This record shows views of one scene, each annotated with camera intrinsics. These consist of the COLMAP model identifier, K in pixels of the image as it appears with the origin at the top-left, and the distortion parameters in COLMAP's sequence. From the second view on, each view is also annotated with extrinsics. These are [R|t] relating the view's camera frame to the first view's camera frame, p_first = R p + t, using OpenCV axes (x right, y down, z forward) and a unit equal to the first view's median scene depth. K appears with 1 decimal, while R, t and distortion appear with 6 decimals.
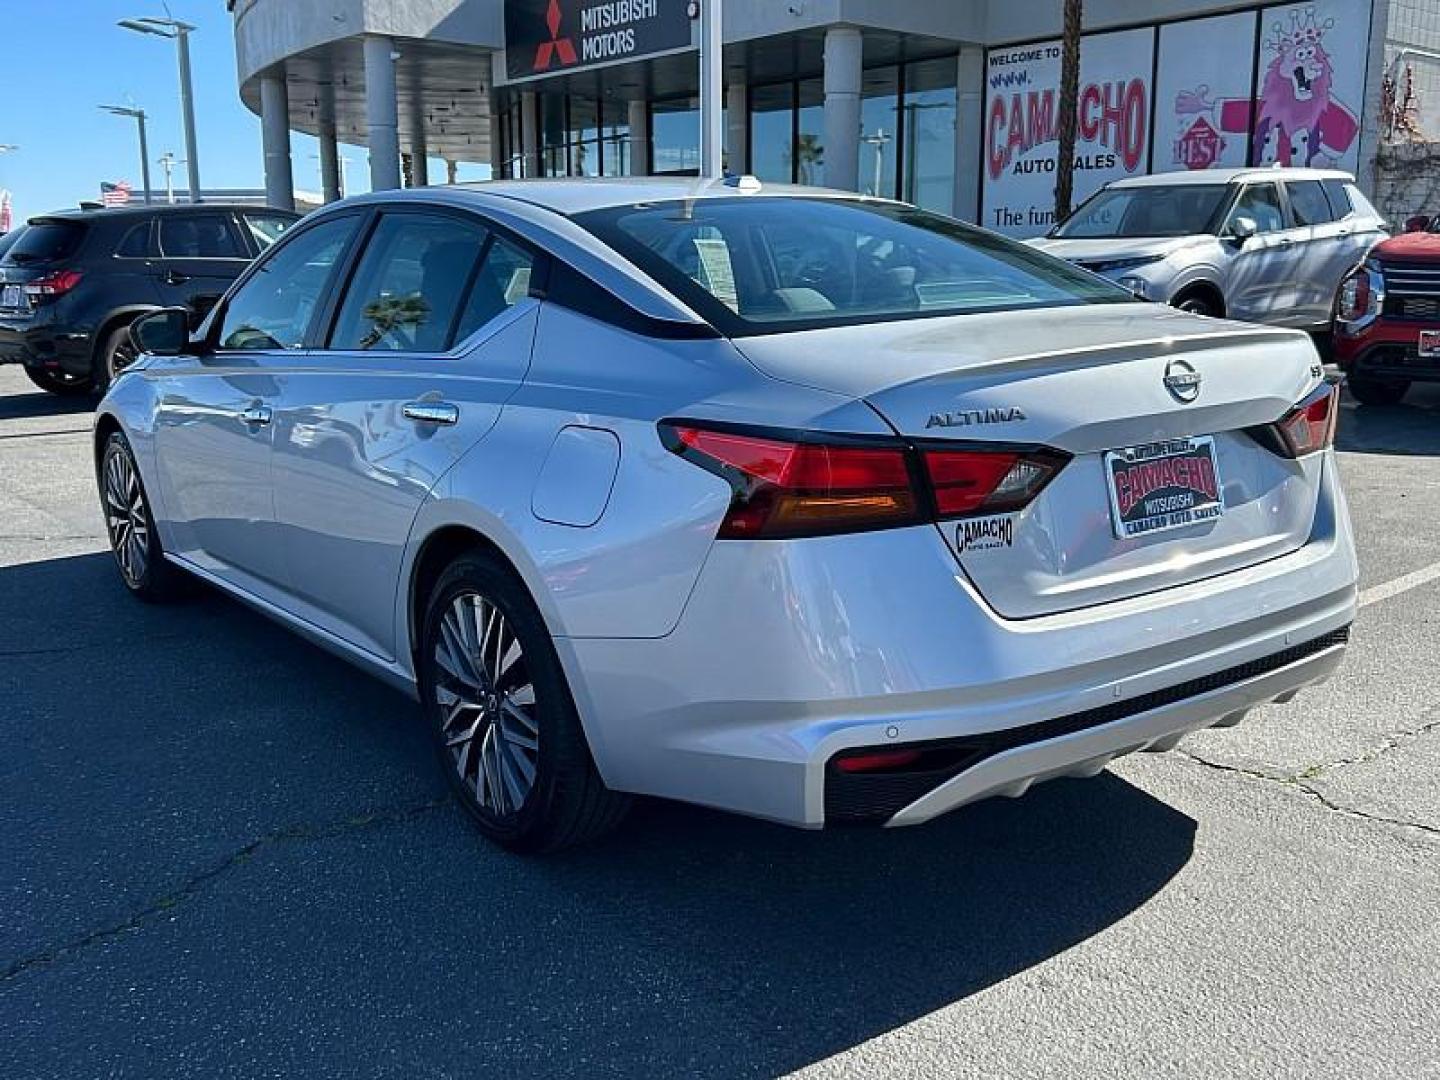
lens RADIAL K [[1440.8, 0, 720.0], [0, 1440.8, 540.0], [0, 0, 1]] dist [0.061993, -0.080416]
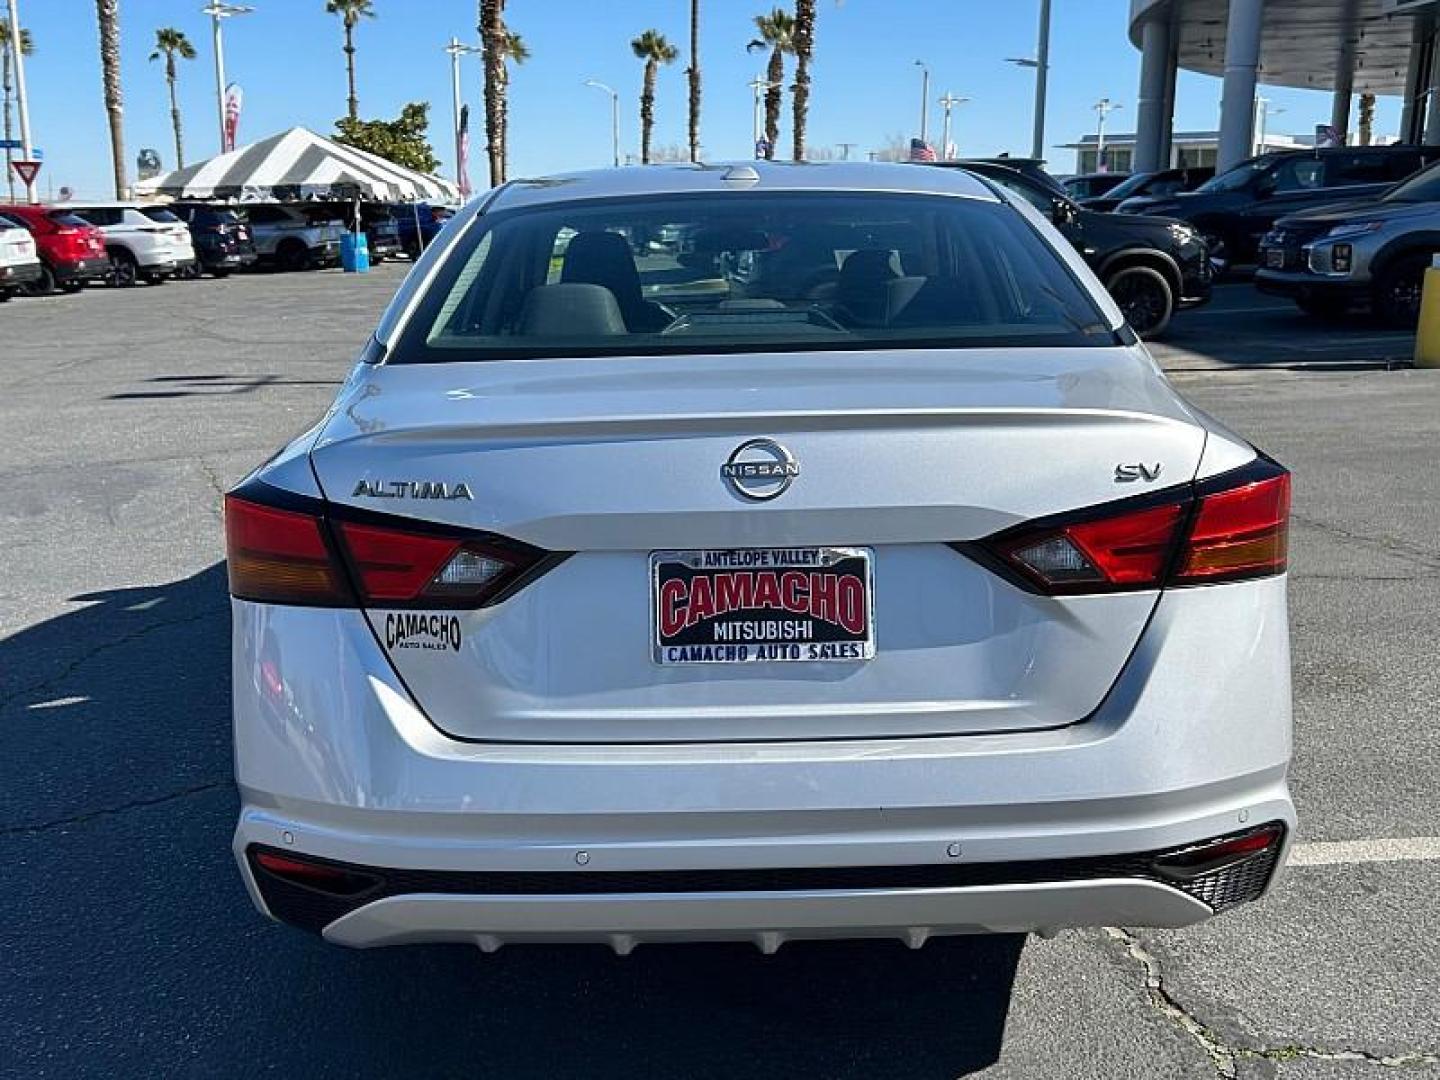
lens RADIAL K [[1440.8, 0, 720.0], [0, 1440.8, 540.0], [0, 0, 1]] dist [0.061993, -0.080416]
pose [[0.815035, 0.139847, -0.562281, 0.715208], [-0.118605, 0.990154, 0.074344, -0.126025], [0.567142, 0.006096, 0.823597, 0.381737]]
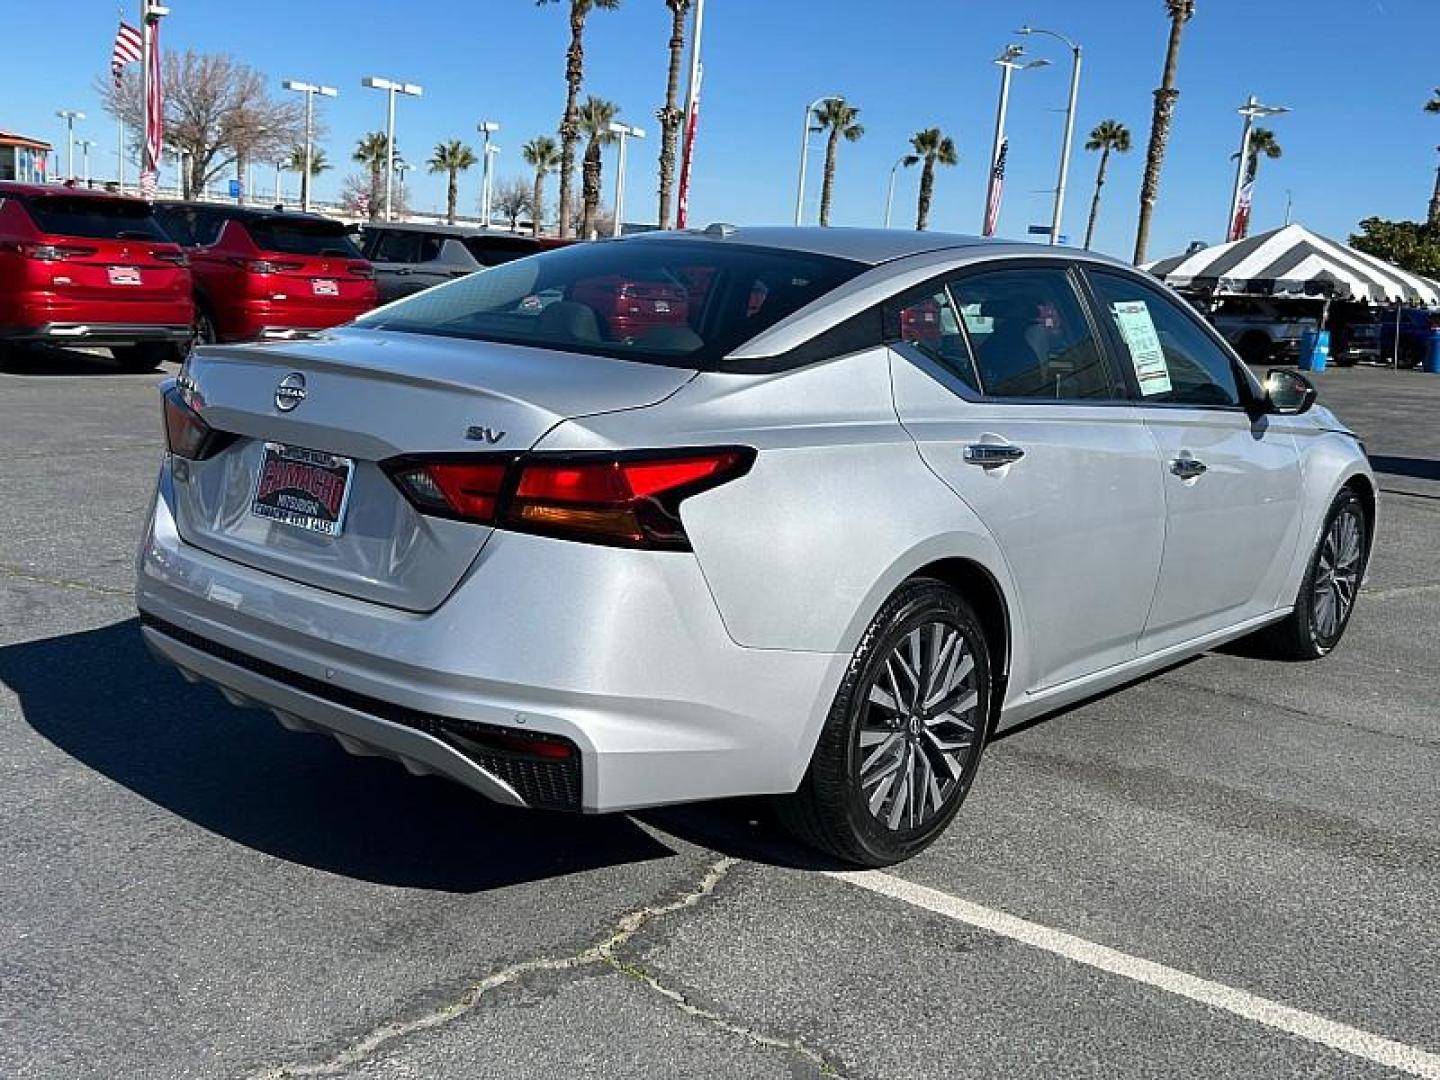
lens RADIAL K [[1440.8, 0, 720.0], [0, 1440.8, 540.0], [0, 0, 1]] dist [0.061993, -0.080416]
pose [[0.237256, 0.214068, -0.947568, 1.465641], [-0.263889, 0.952942, 0.149209, -0.253546], [0.934918, 0.214653, 0.282581, 1.011634]]
